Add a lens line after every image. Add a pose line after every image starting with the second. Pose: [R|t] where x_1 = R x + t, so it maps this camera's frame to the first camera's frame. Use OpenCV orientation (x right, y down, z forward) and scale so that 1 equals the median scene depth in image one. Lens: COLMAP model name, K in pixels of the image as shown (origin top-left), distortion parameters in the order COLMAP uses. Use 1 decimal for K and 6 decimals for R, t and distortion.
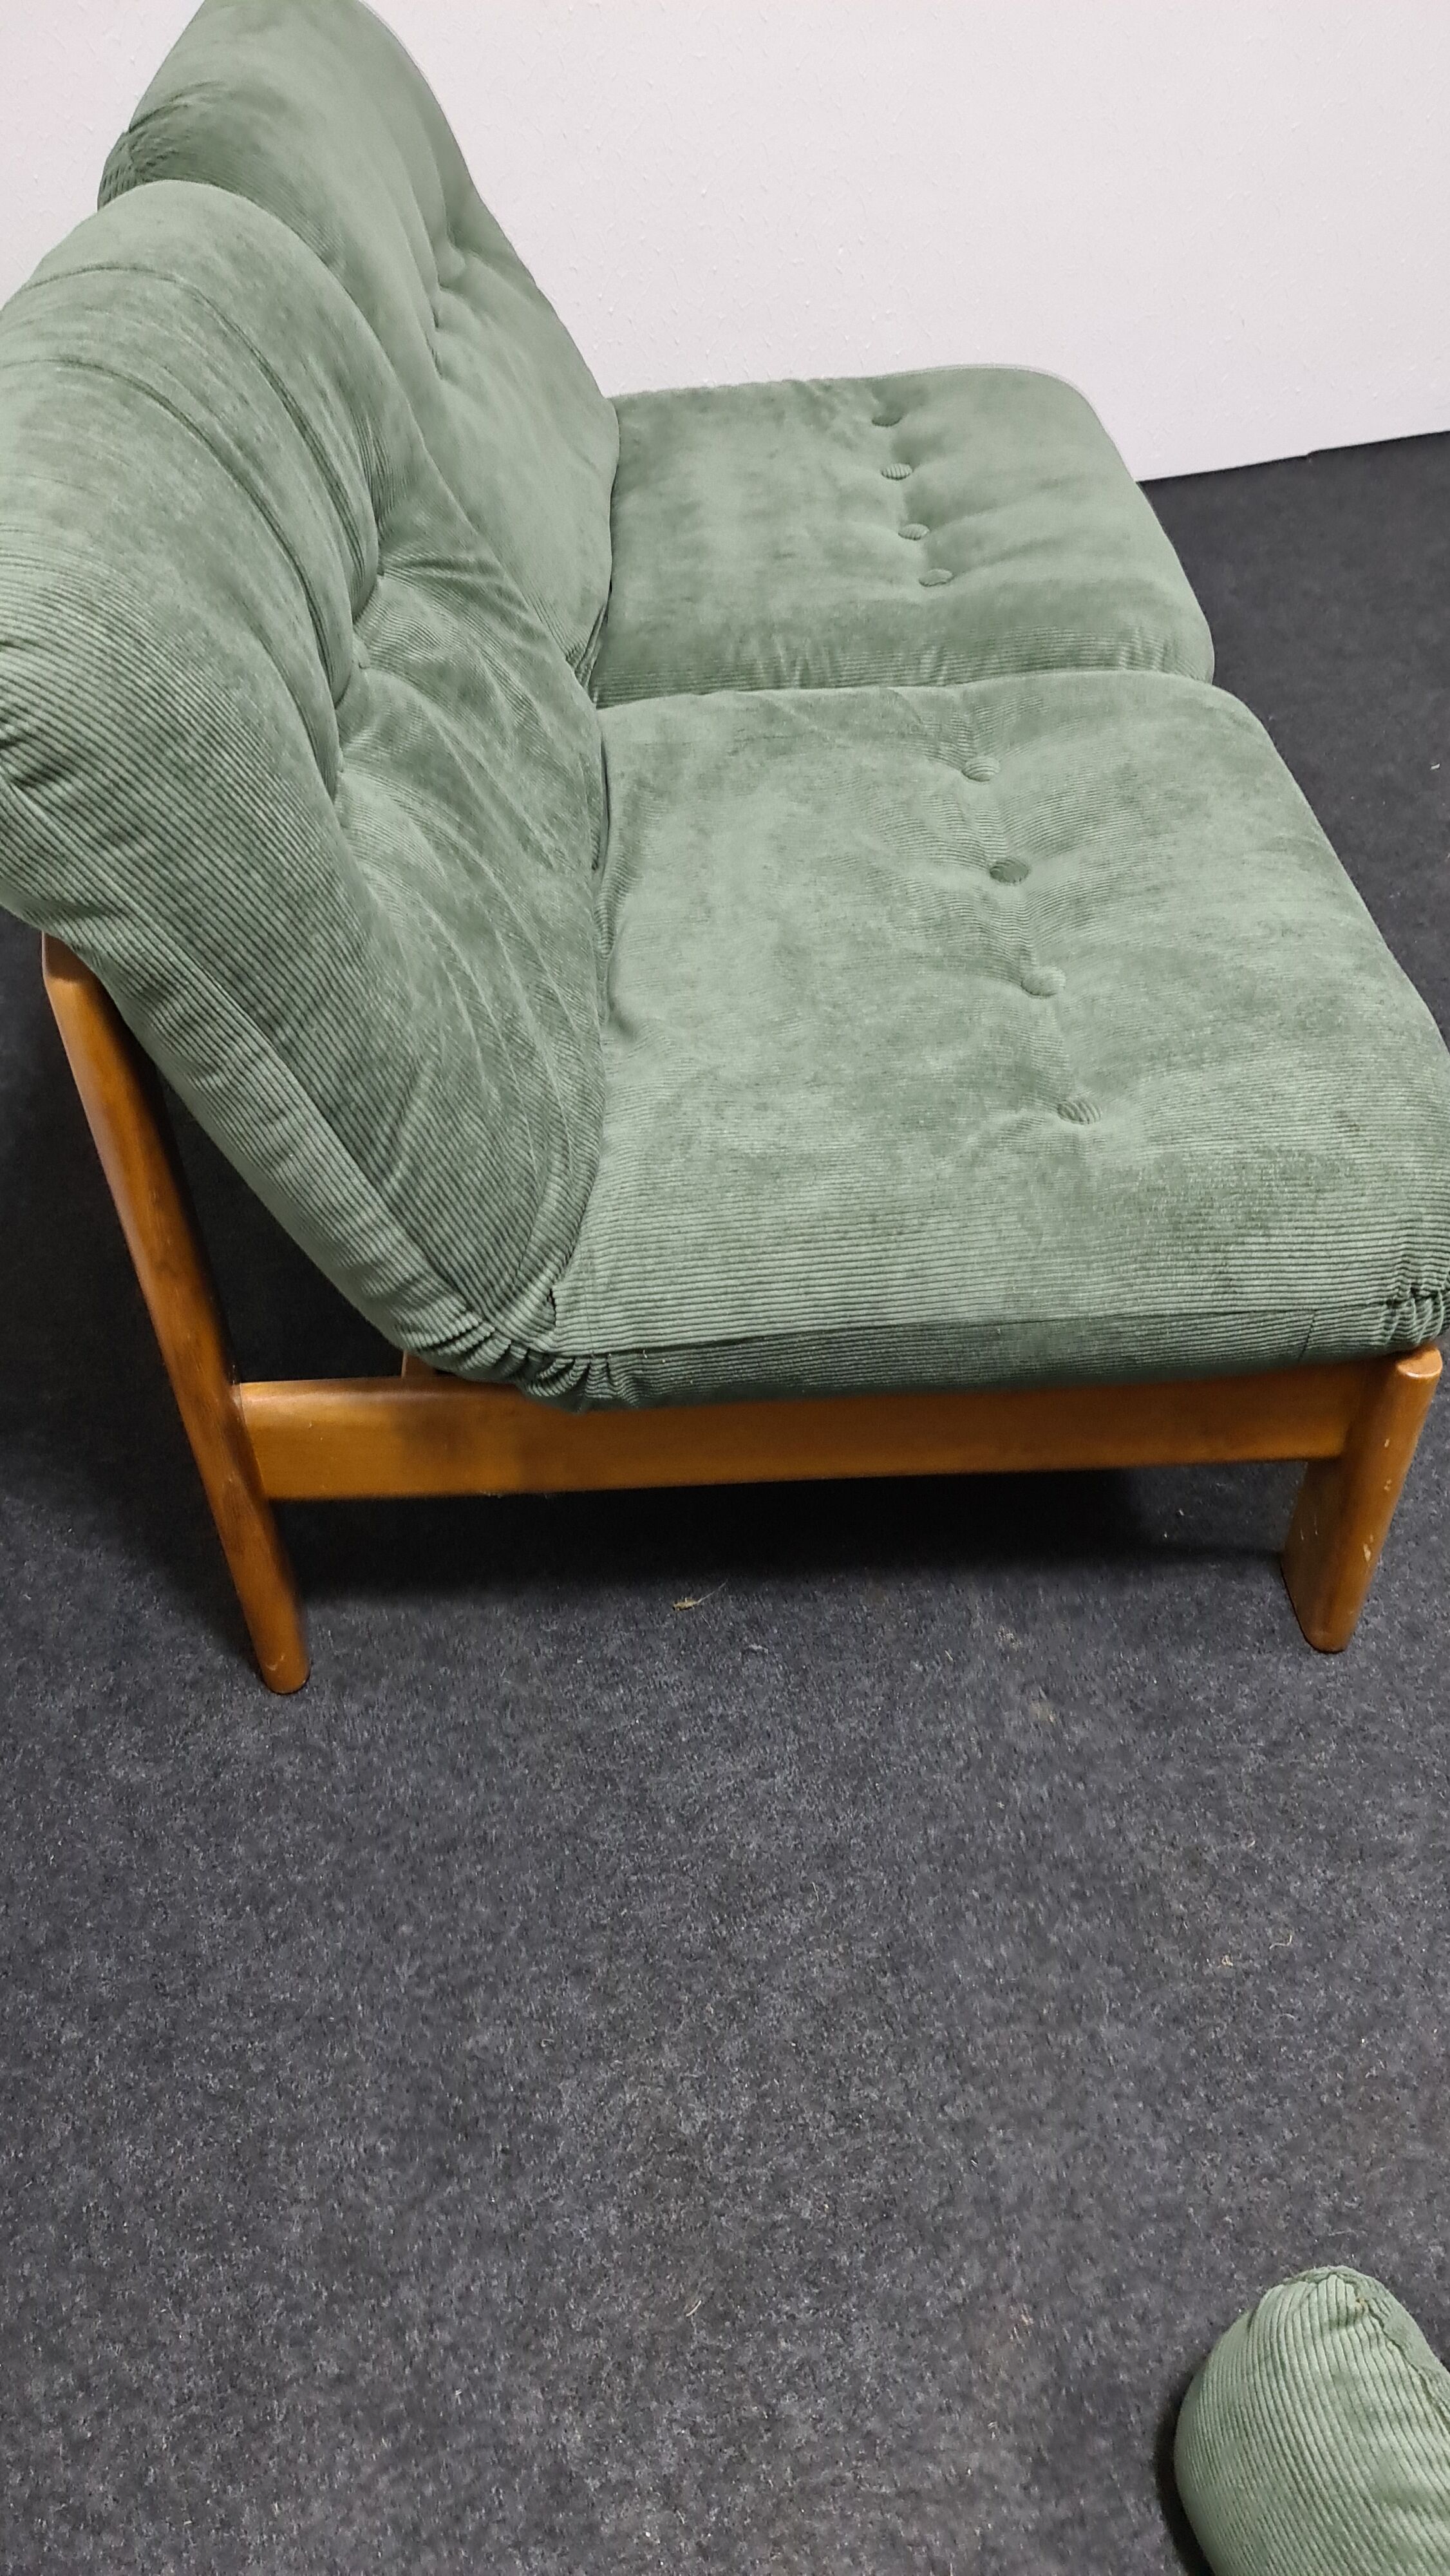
lens RADIAL K [[1902.6, 0, 767.0], [0, 1902.6, 1323.6], [0, 0, 1]] dist [0.068294, -0.043371]
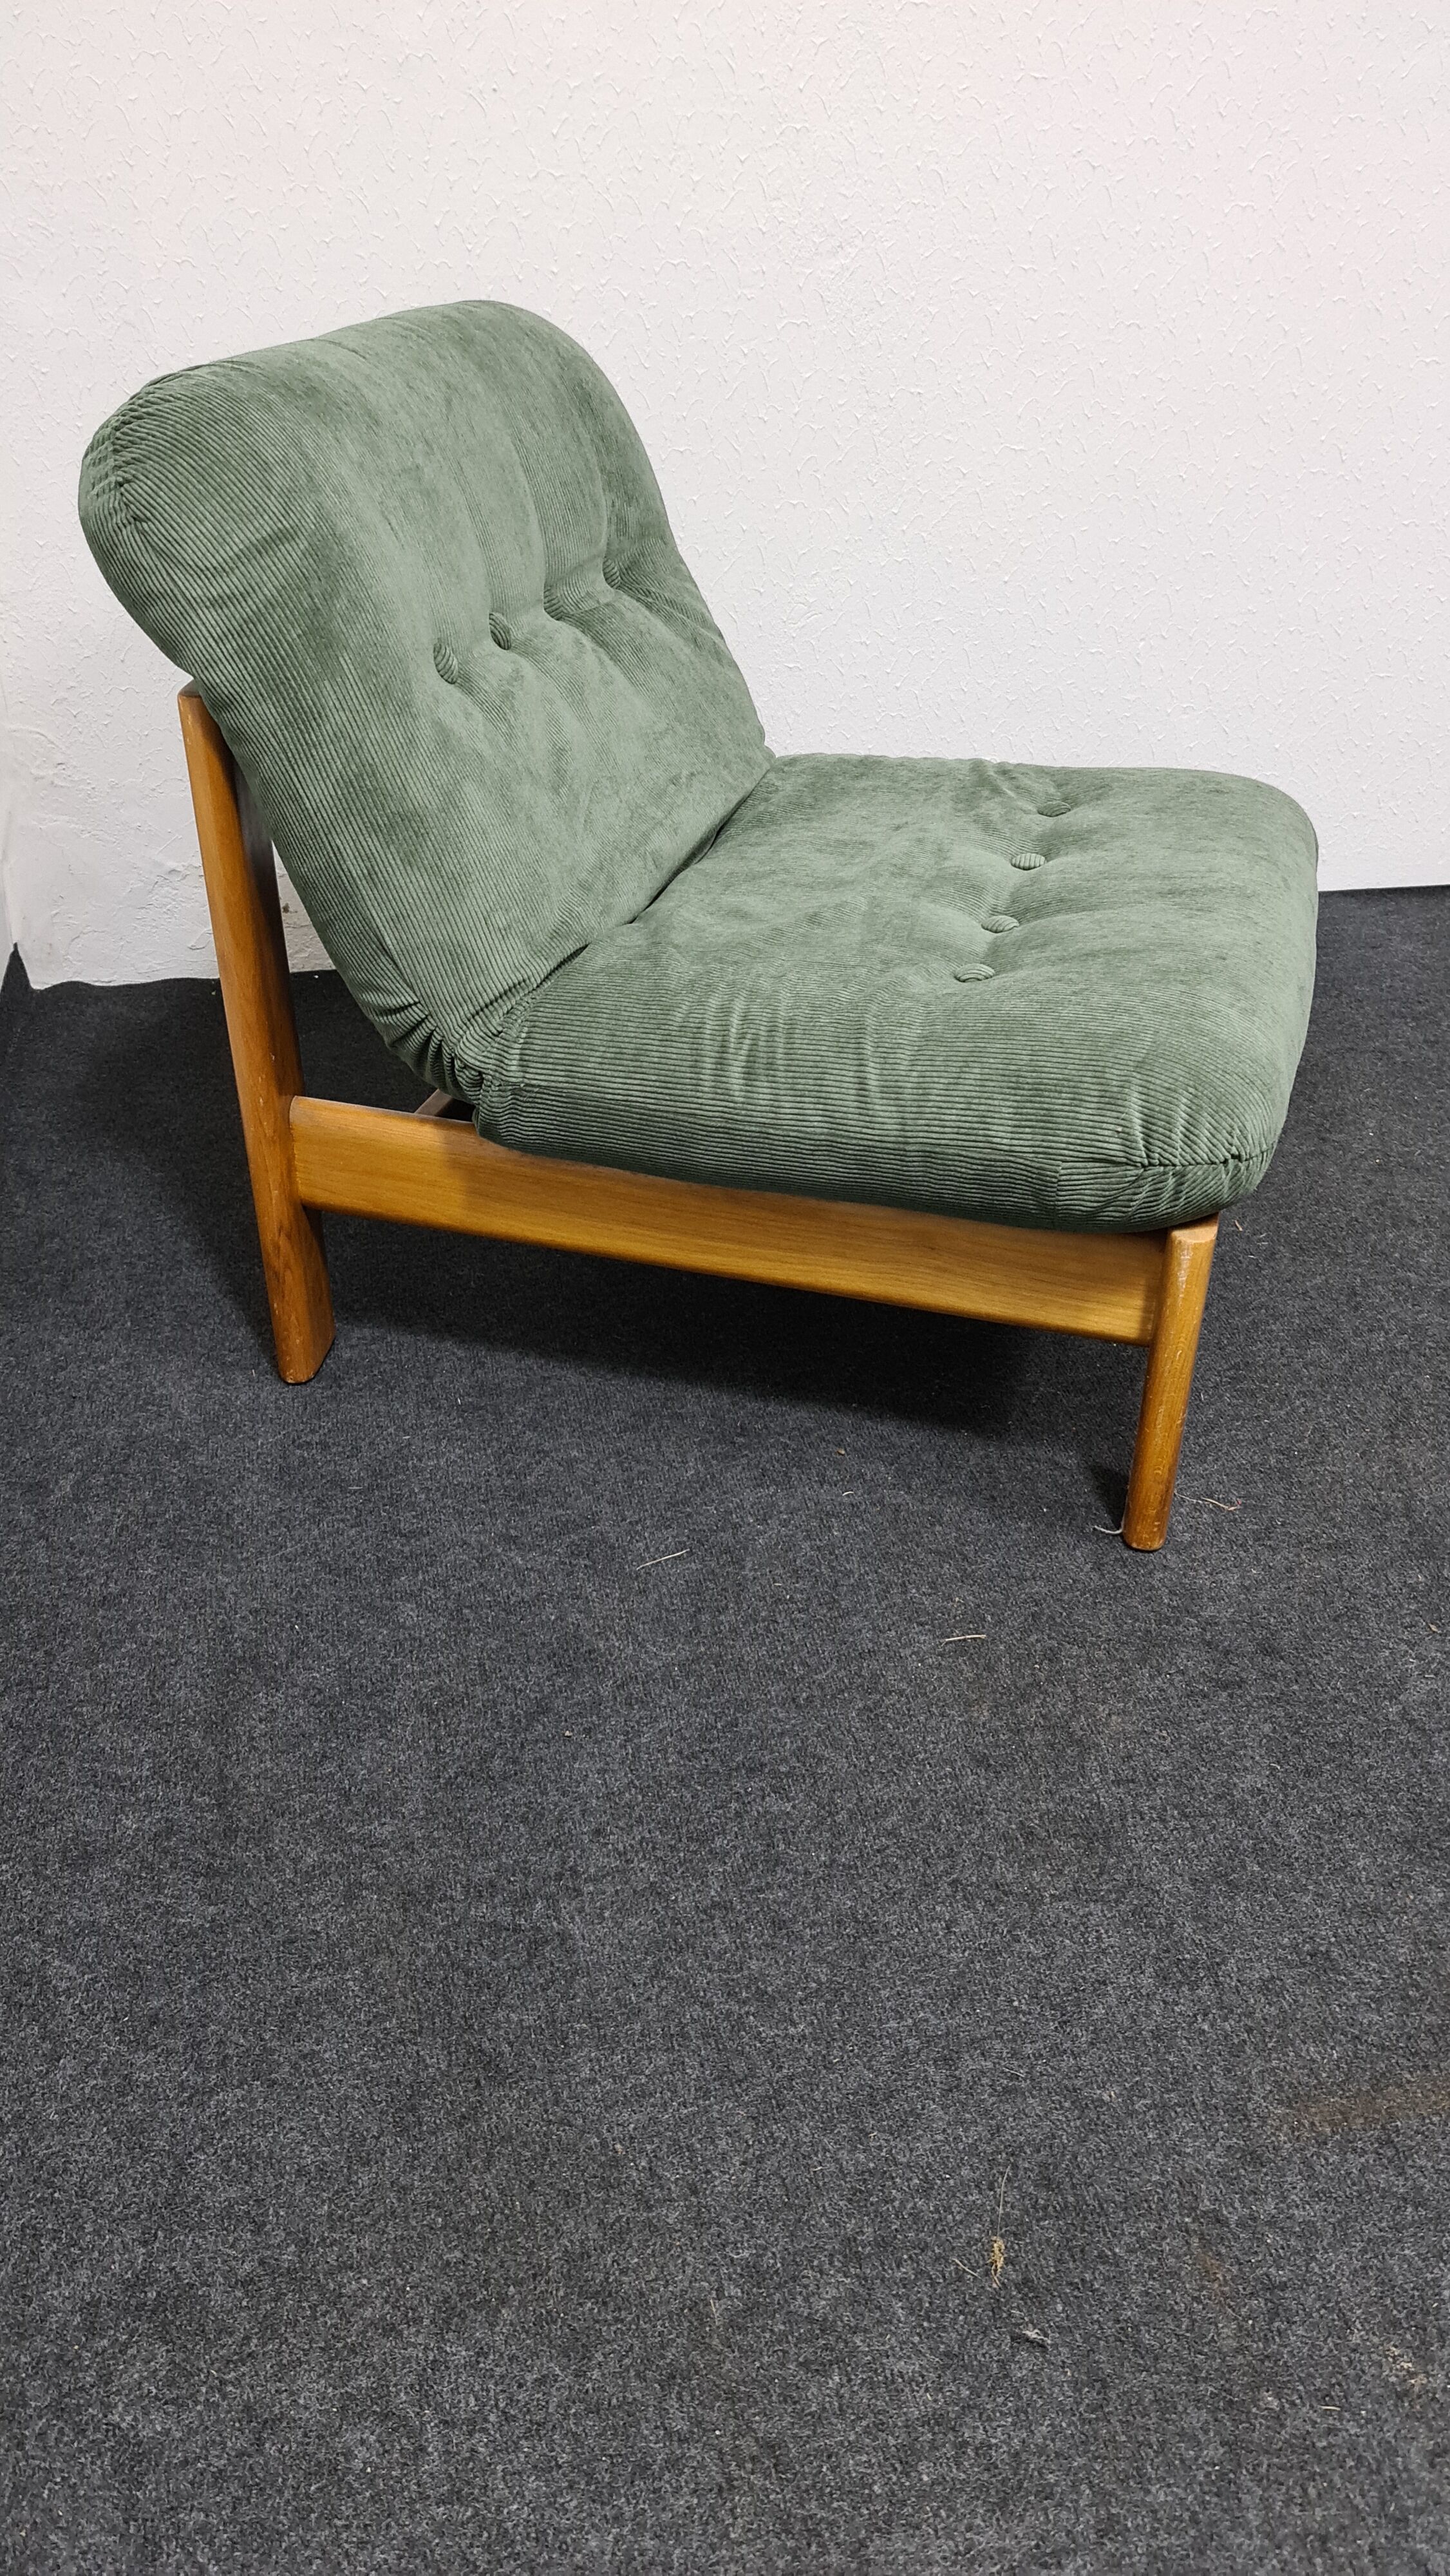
lens RADIAL K [[1902.6, 0, 726.8], [0, 1902.6, 1311.5], [0, 0, 1]] dist [0.068294, -0.043371]
pose [[0.991162, 0.083902, -0.102755, -0.078719], [-0.102846, 0.975251, -0.195724, -0.045898], [0.083790, 0.204562, 0.975261, 0.237763]]
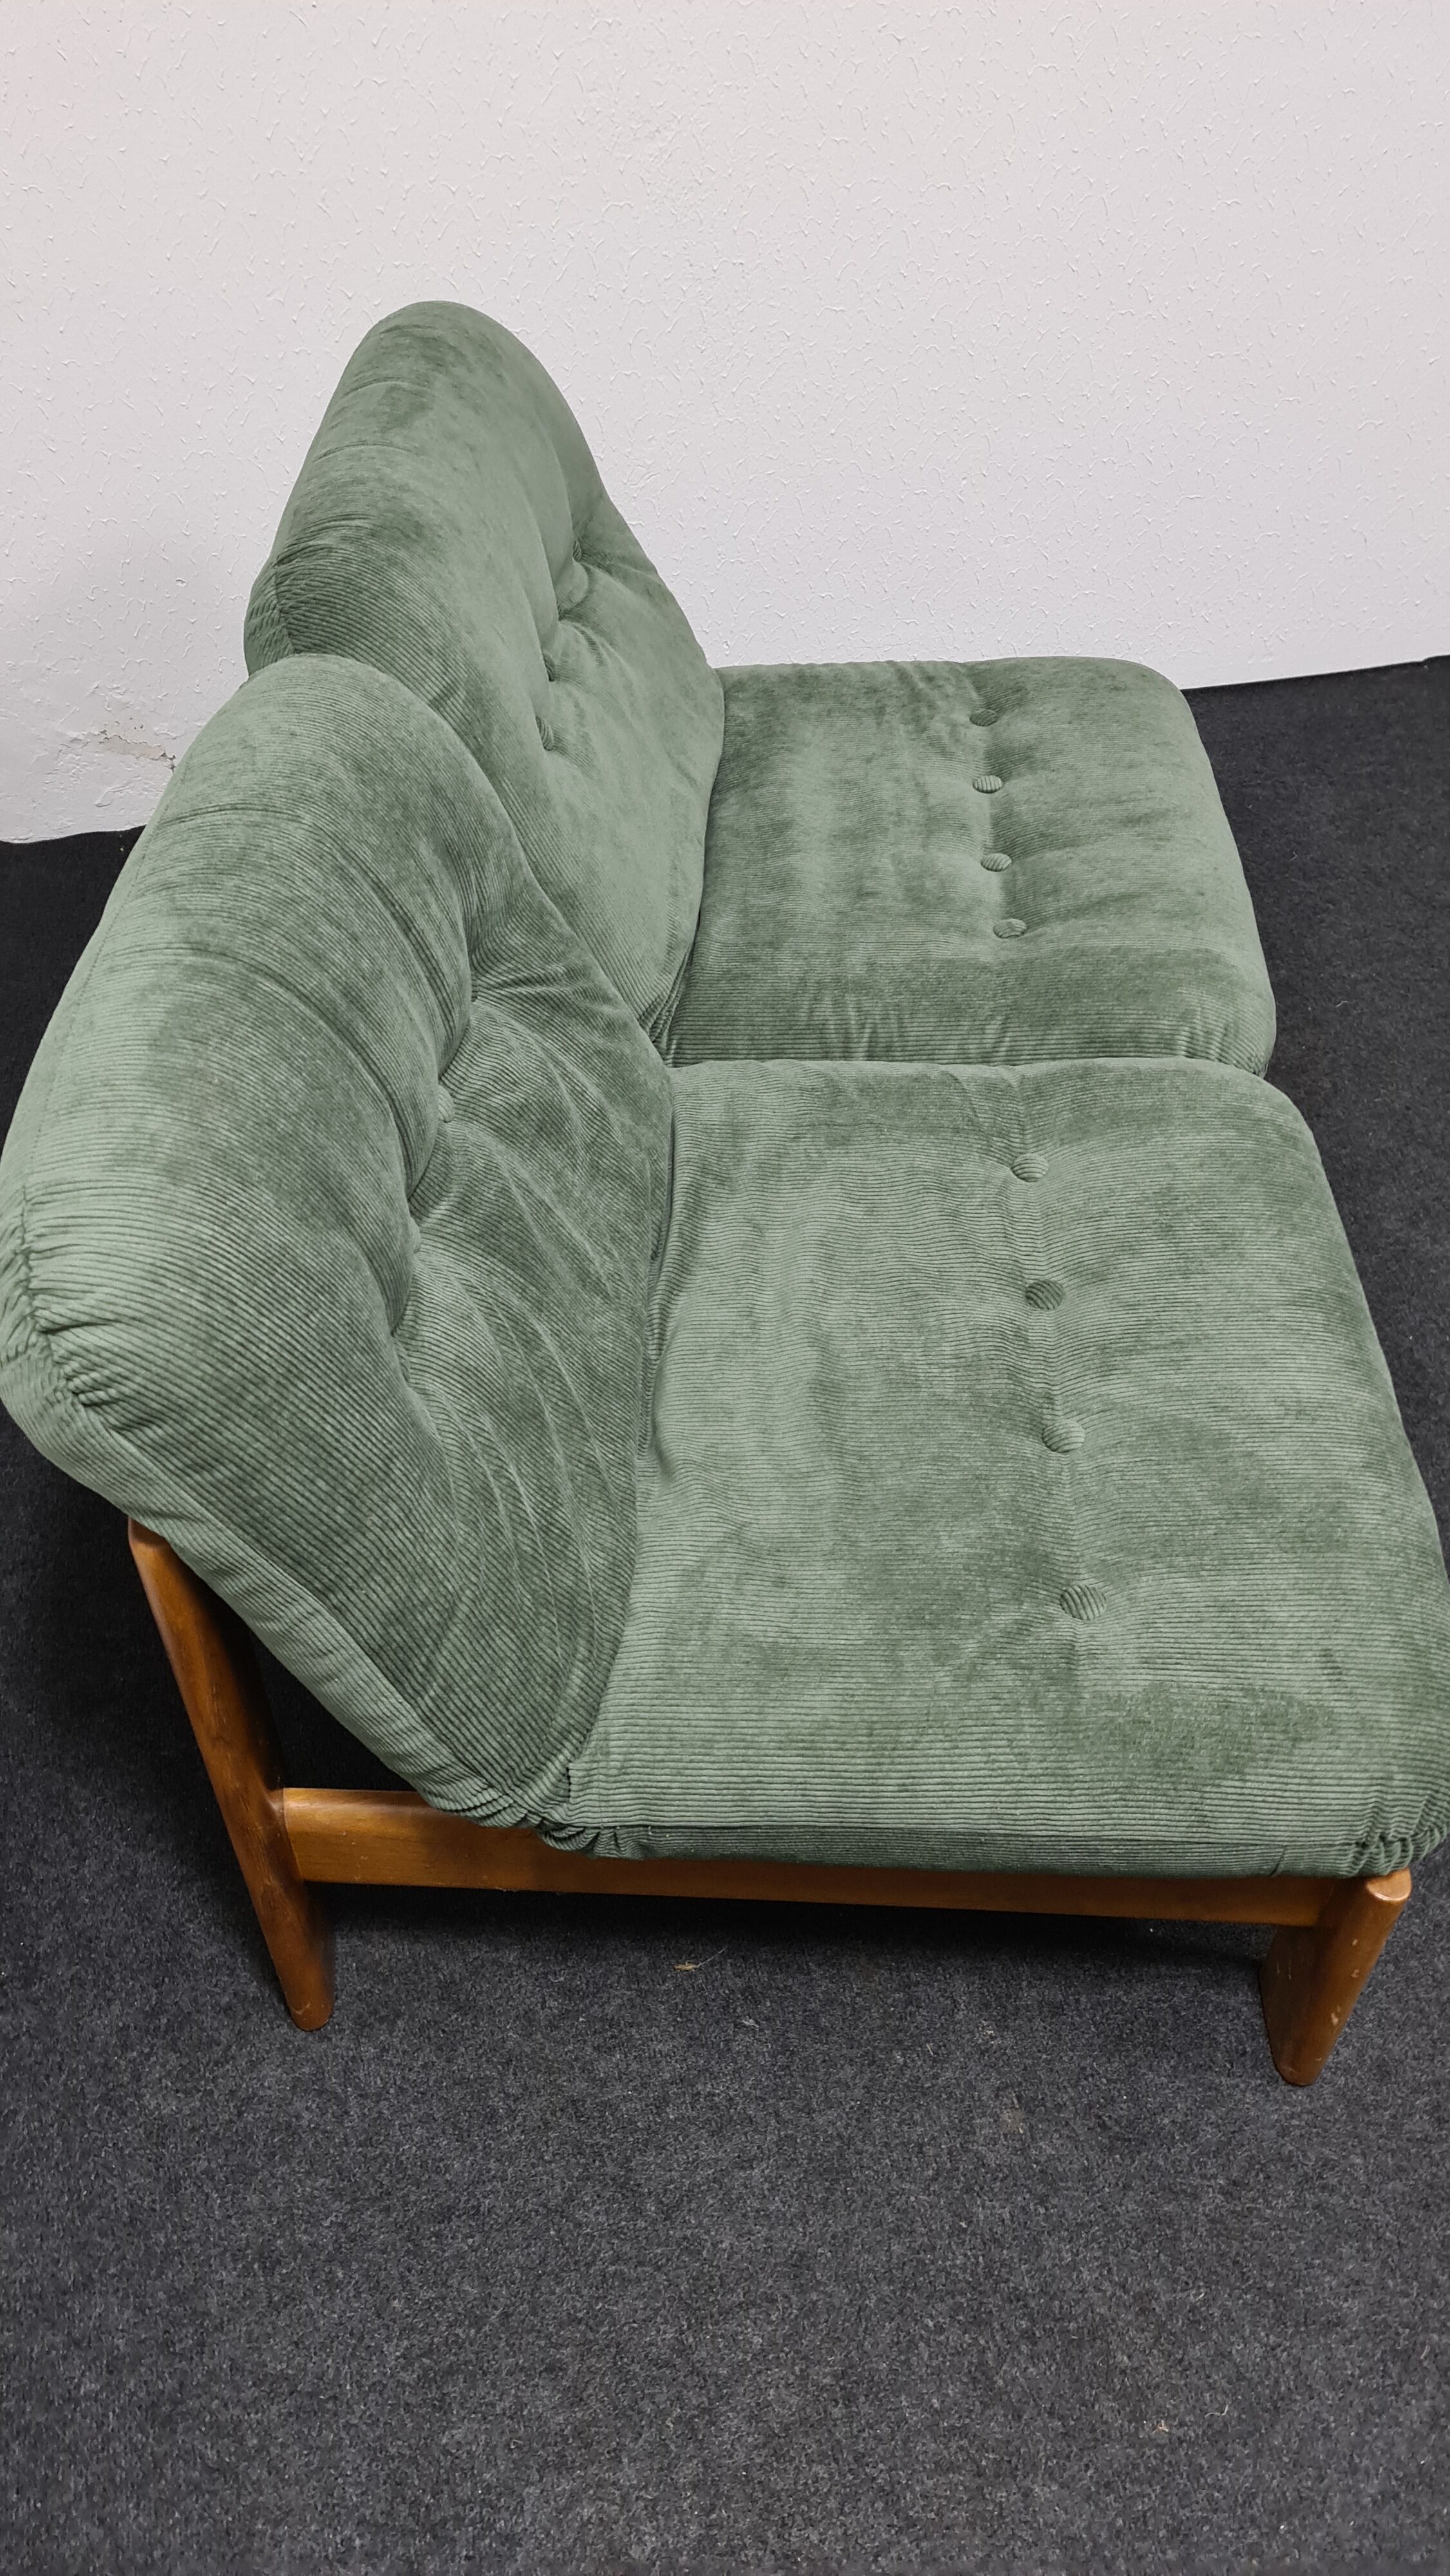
lens RADIAL K [[1902.6, 0, 724.1], [0, 1902.6, 1288.2], [0, 0, 1]] dist [0.068294, -0.043371]
pose [[0.994969, 0.074709, -0.066748, 0.022922], [-0.073826, 0.997149, 0.015604, -0.264521], [0.067723, -0.010598, 0.997648, -0.062718]]
